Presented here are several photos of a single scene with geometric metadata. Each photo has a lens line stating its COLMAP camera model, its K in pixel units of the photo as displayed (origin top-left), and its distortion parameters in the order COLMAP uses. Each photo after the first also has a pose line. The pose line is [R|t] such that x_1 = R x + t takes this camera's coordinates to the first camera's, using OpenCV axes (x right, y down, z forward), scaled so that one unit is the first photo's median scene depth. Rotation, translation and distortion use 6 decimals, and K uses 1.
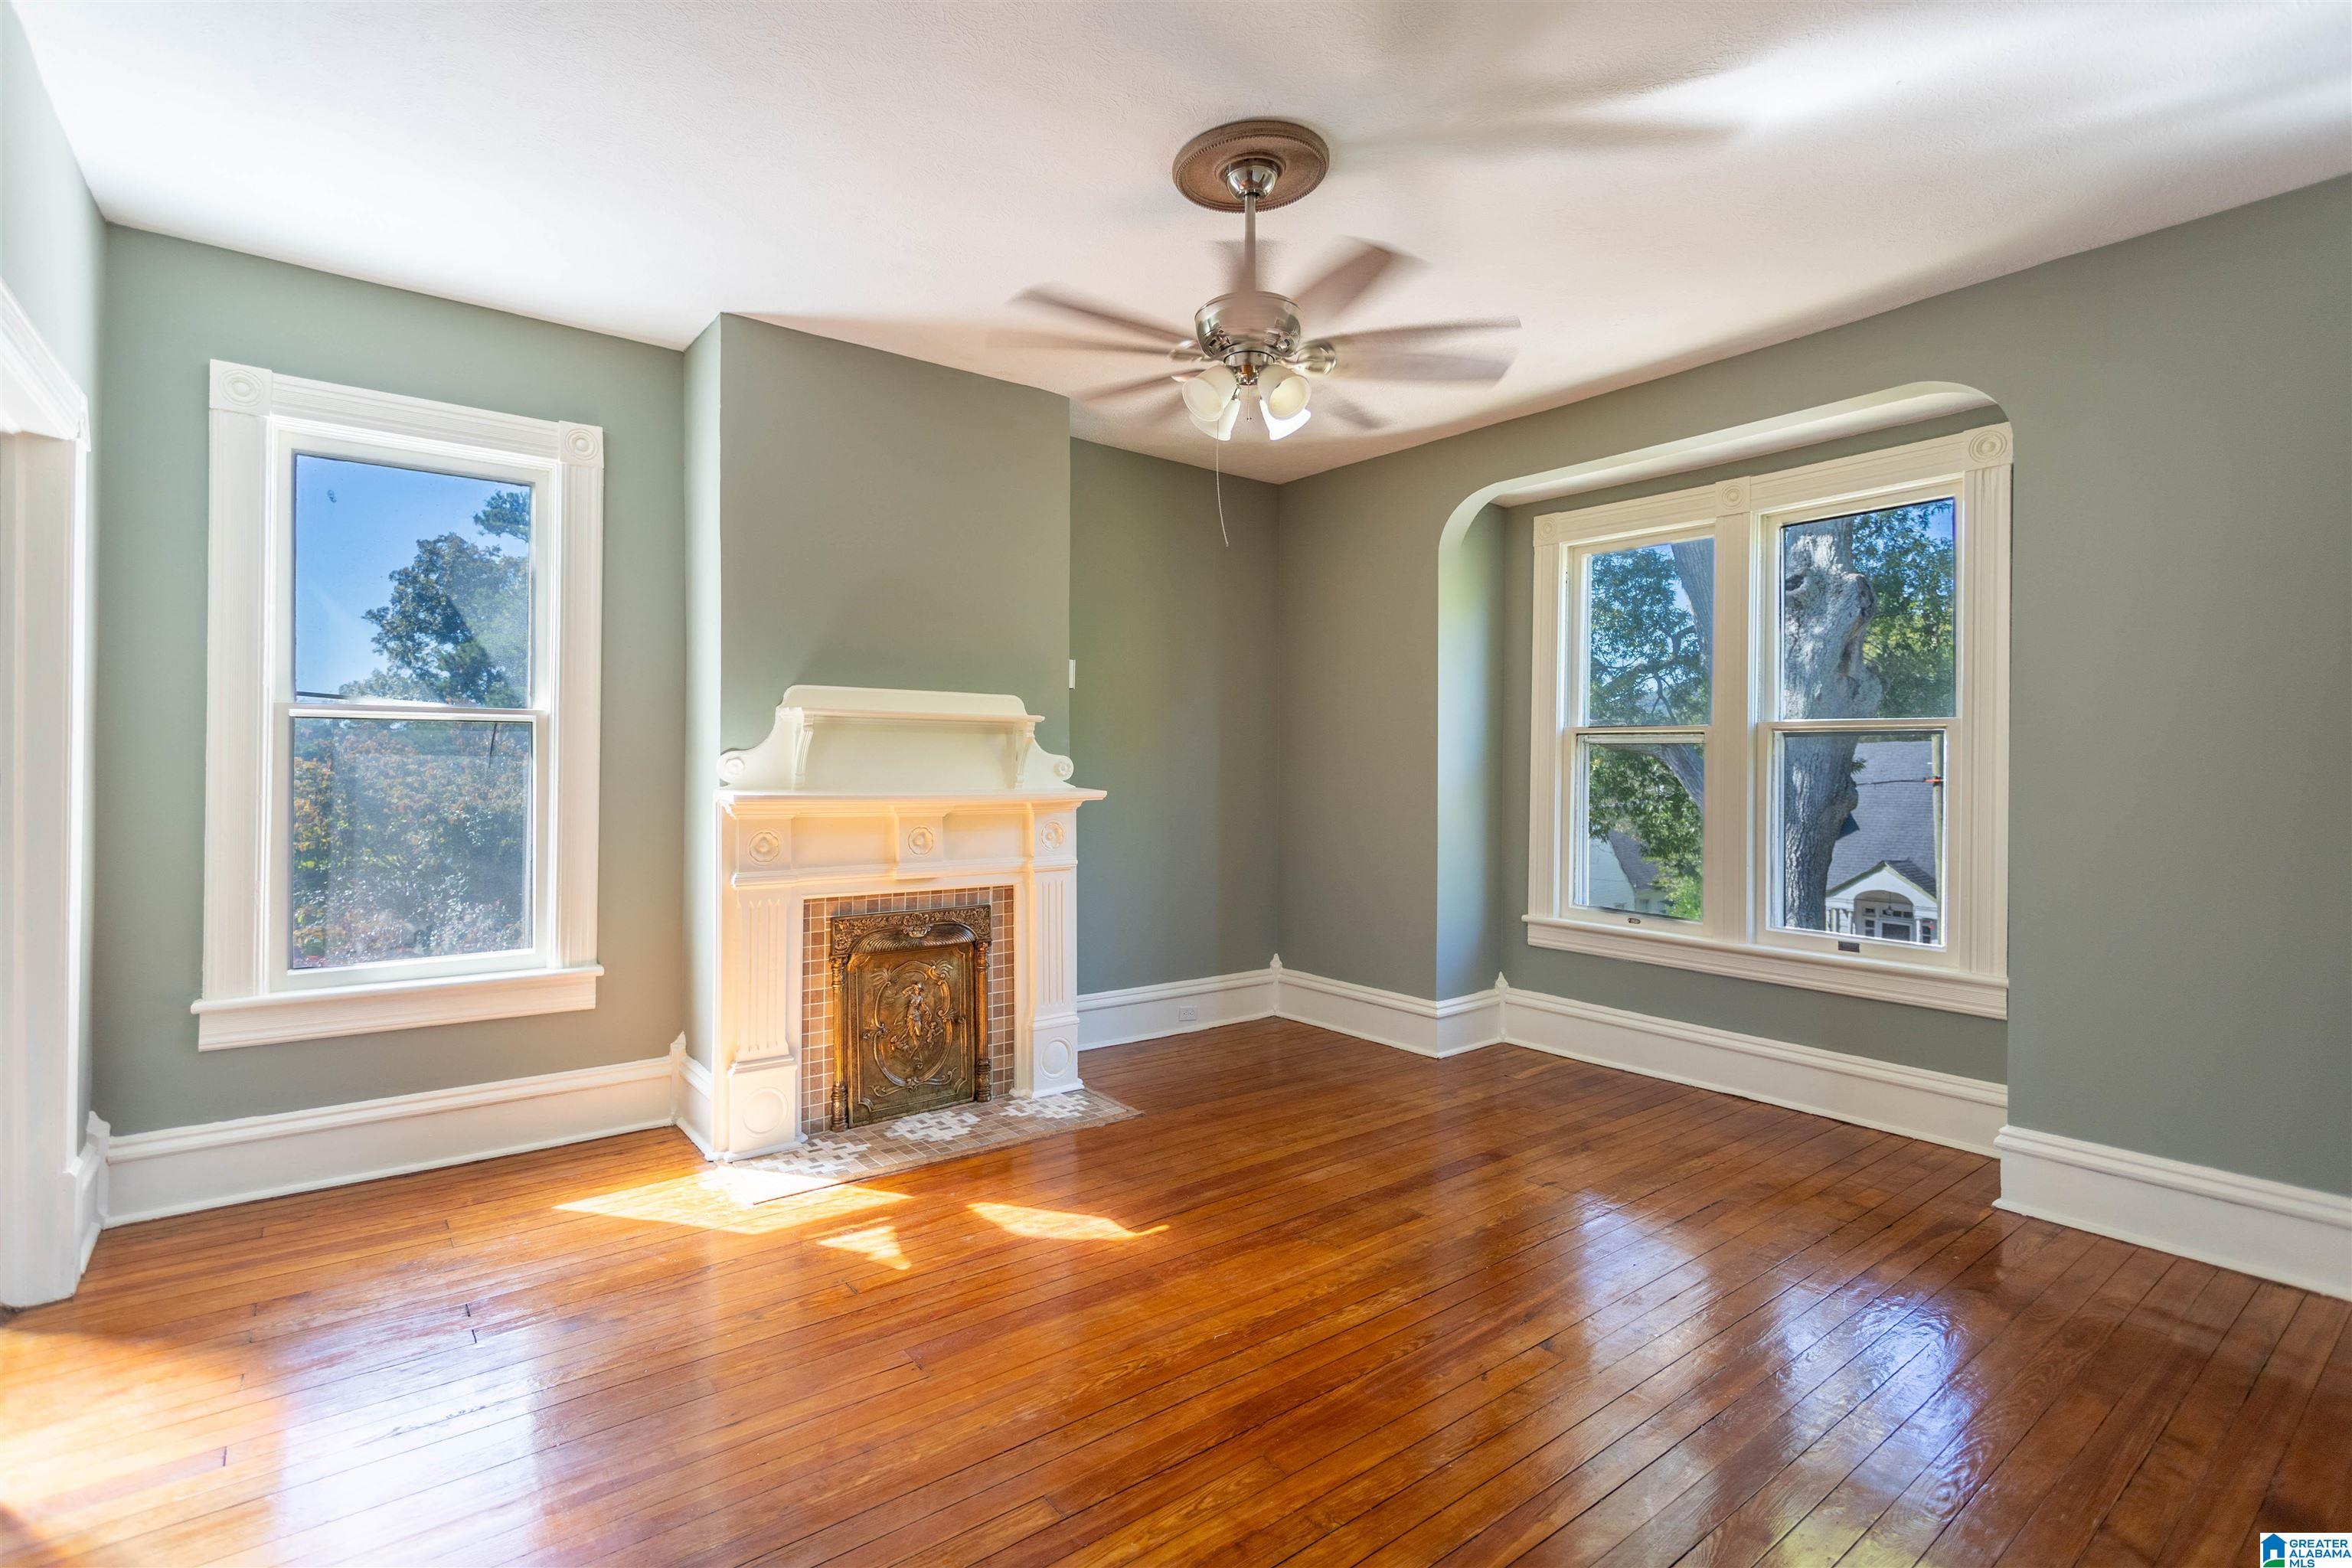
lens RADIAL K [[1111.4, 0, 1185.0], [0, 1111.4, 776.5], [0, 0, 1]] dist [0.004576, 0.001013]
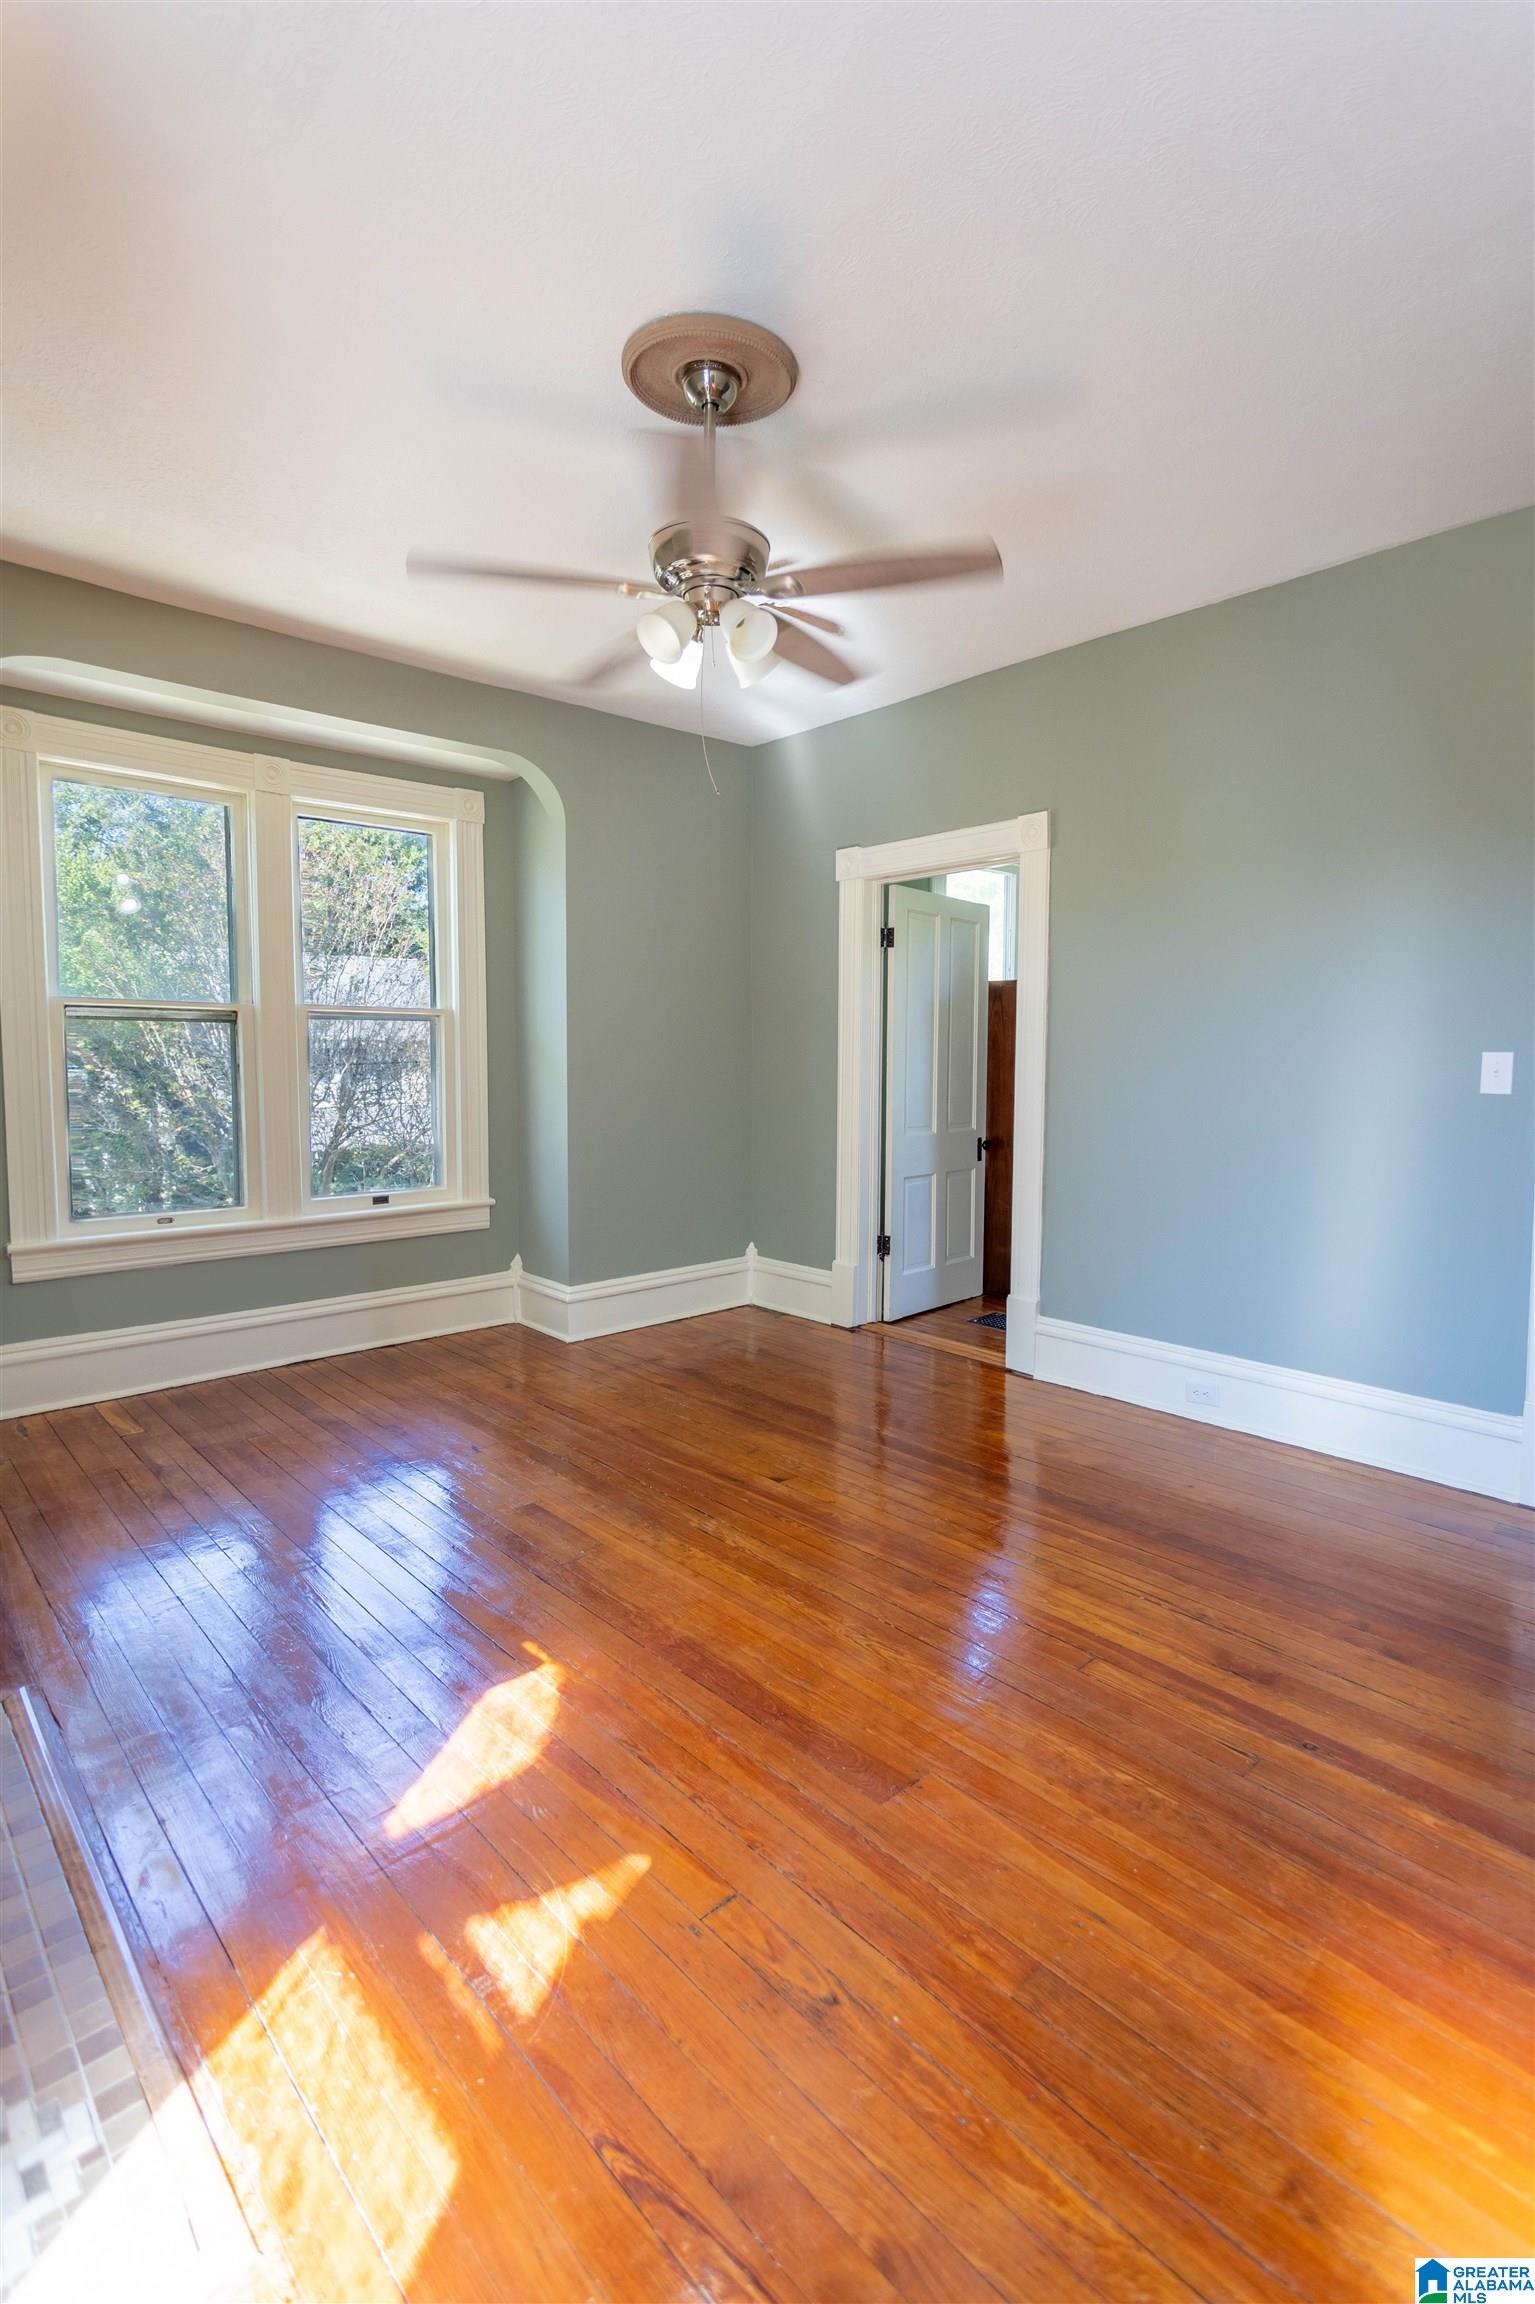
lens RADIAL K [[1088.8, 0, 775.1], [0, 1088.8, 1138.6], [0, 0, 1]] dist [0.004576, 0.001013]
pose [[-0.087191, -0.082087, 0.992804, -0.751232], [0.009315, 0.996489, 0.083209, -0.004764], [-0.996148, 0.016503, -0.086120, 0.887787]]
